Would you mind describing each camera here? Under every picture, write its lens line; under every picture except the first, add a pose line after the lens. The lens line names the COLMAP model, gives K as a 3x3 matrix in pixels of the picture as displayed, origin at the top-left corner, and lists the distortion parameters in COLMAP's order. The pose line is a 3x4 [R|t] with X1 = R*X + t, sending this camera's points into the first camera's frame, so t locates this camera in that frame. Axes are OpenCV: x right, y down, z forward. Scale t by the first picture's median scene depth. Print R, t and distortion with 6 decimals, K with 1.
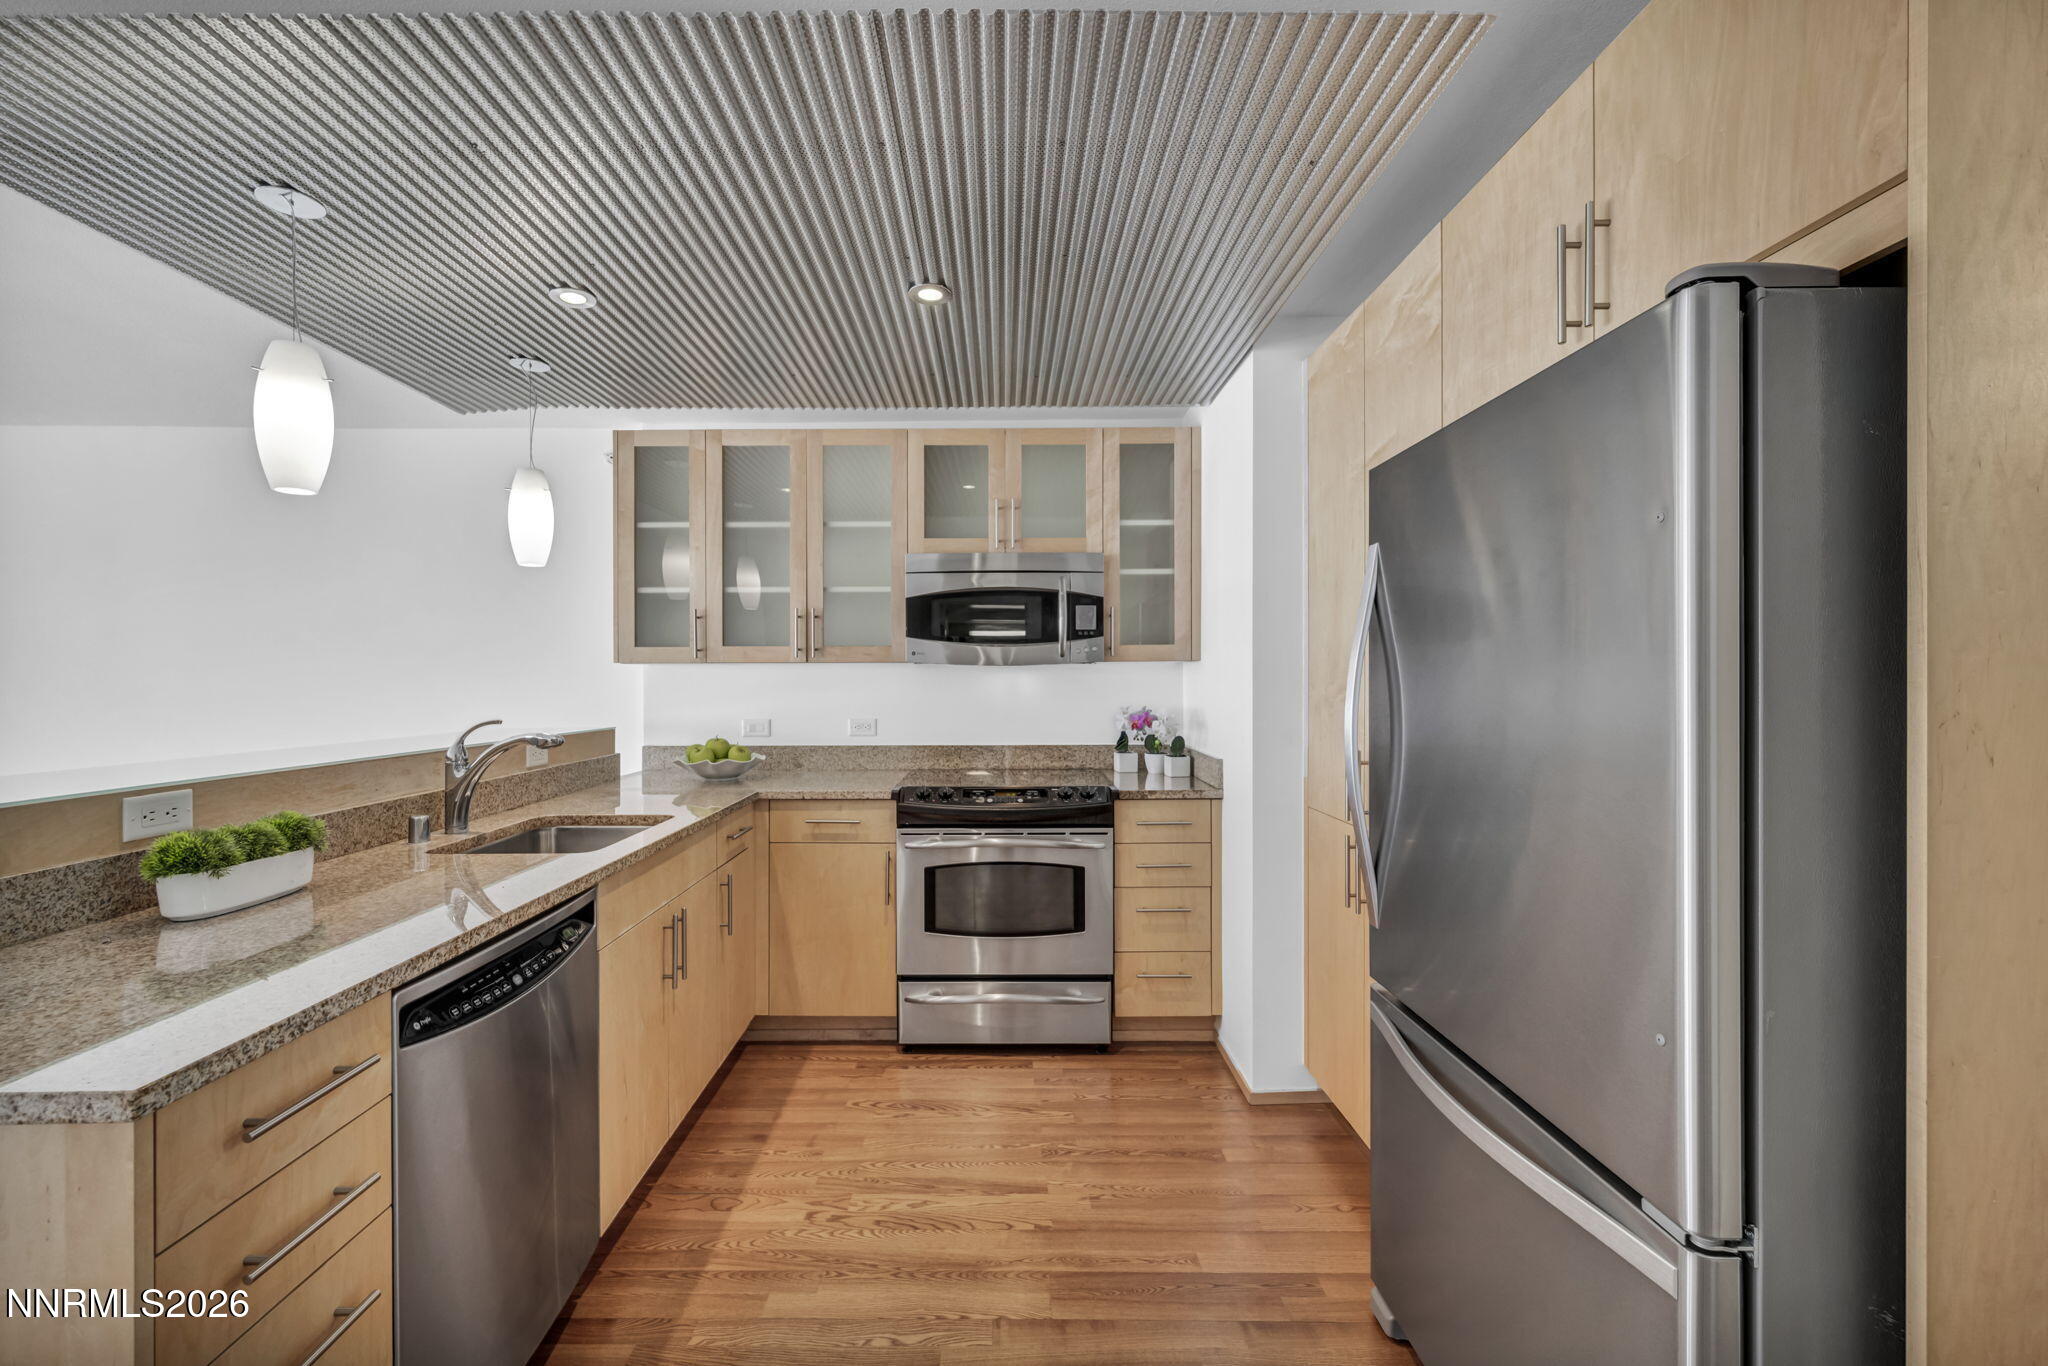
lens RADIAL K [[837.0, 0, 985.0], [0, 837.0, 679.8], [0, 0, 1]] dist [-0.000628, -0.000149]
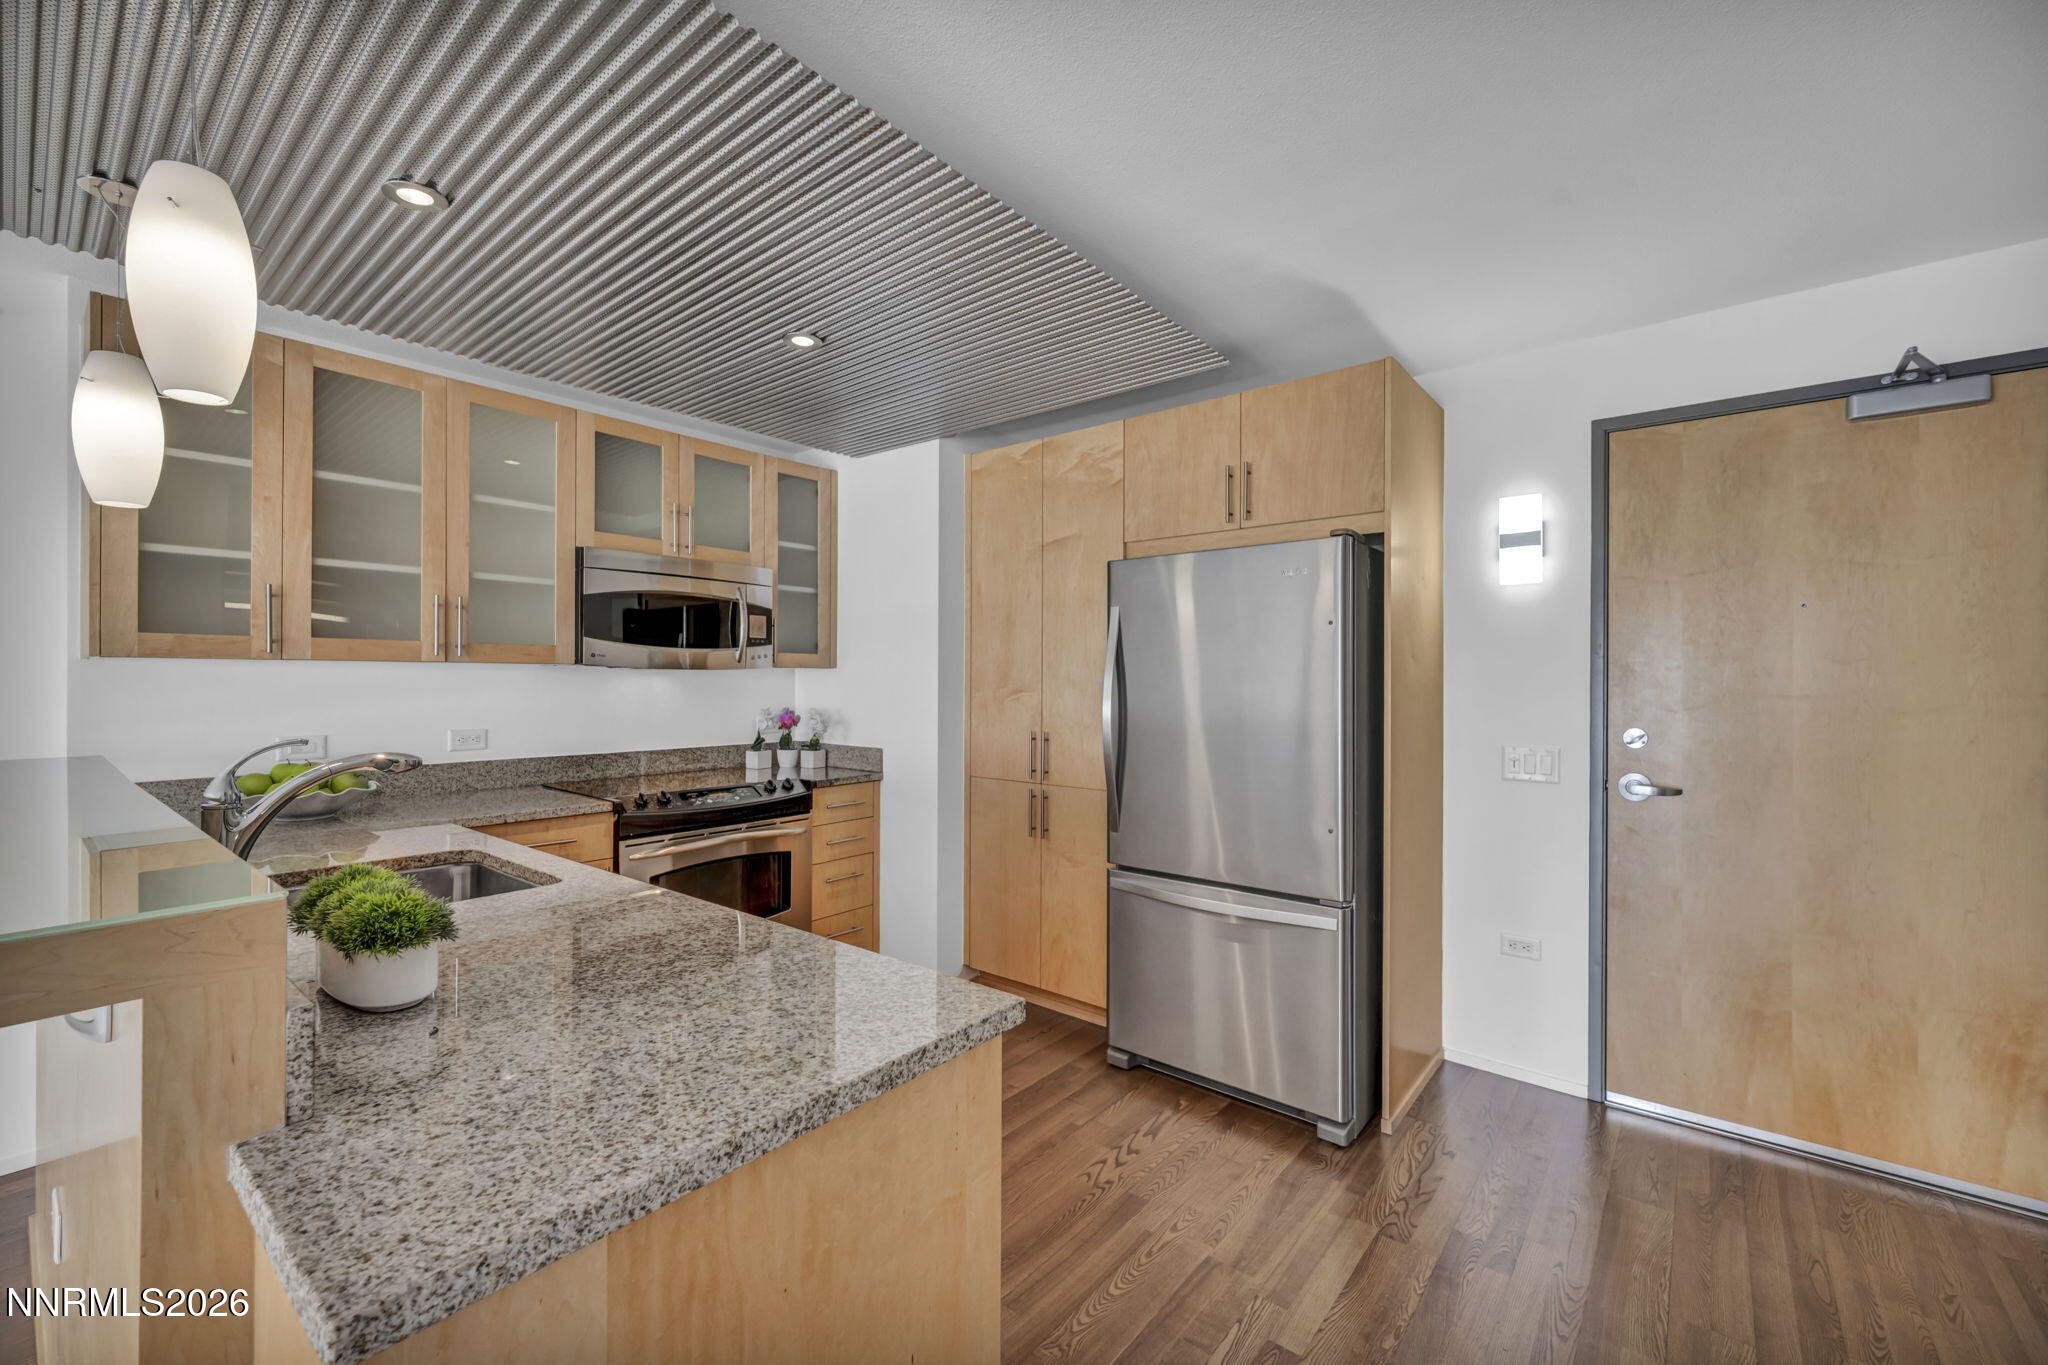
lens RADIAL K [[841.2, 0, 1034.9], [0, 841.2, 681.4], [0, 0, 1]] dist [0.000080, -0.000215]
pose [[0.619684, 0.004960, 0.784835, -0.503916], [-0.004216, 0.999987, -0.002991, -0.001781], [-0.784840, -0.001455, 0.619697, 0.038589]]
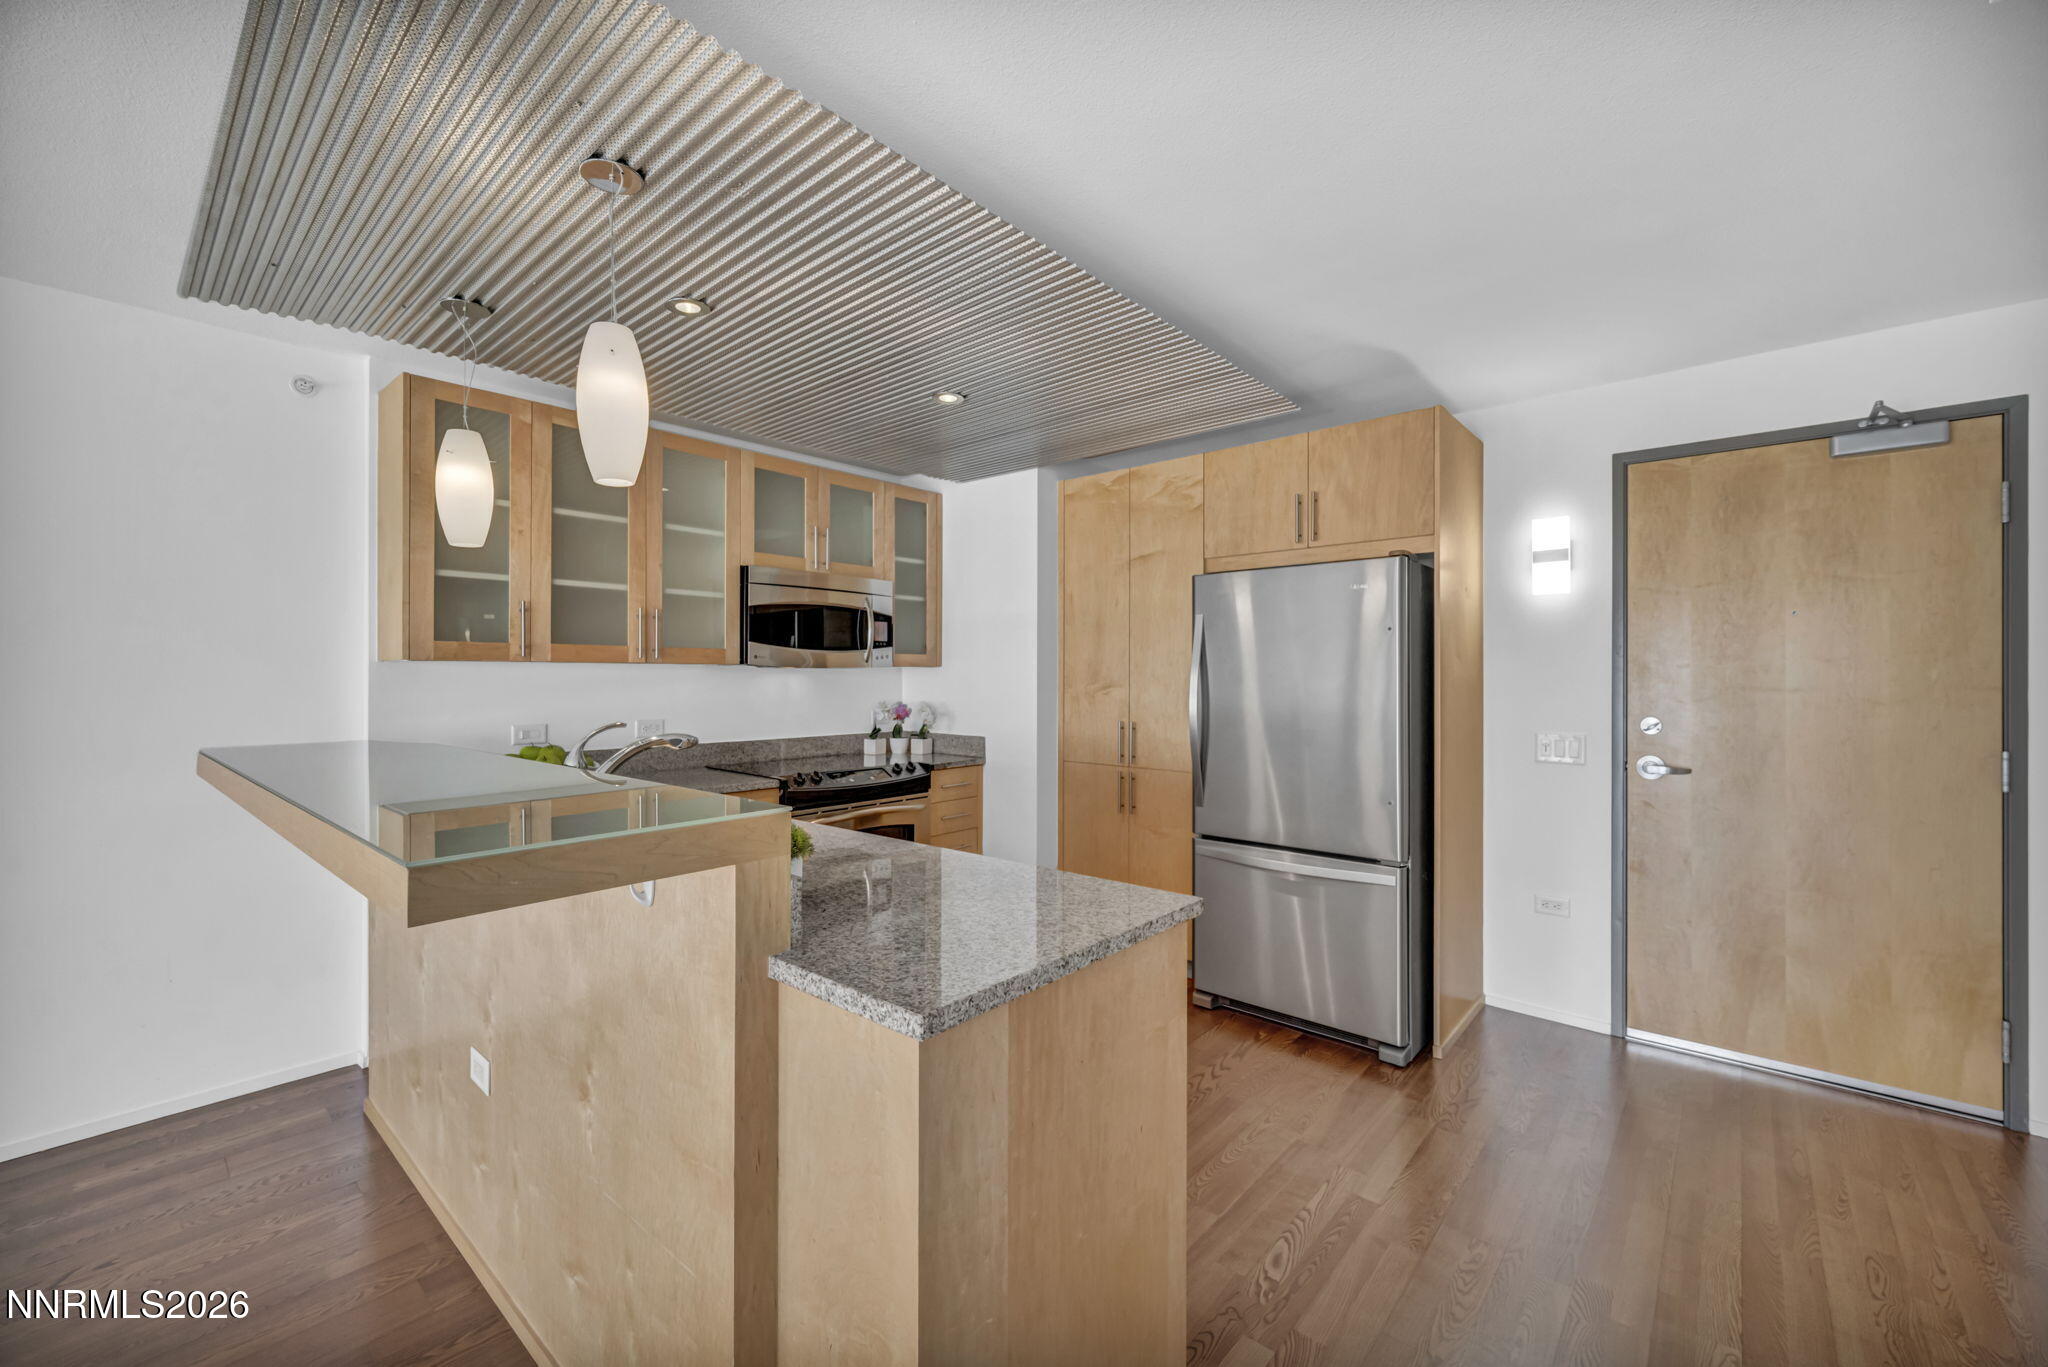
lens RADIAL K [[826.6, 0, 1041.9], [0, 826.6, 676.7], [0, 0, 1]] dist [-0.000340, -0.000024]
pose [[0.642139, 0.004590, 0.766574, -0.663728], [-0.002217, 0.999989, -0.004131, -0.001805], [-0.766585, 0.000953, 0.642143, 0.015059]]
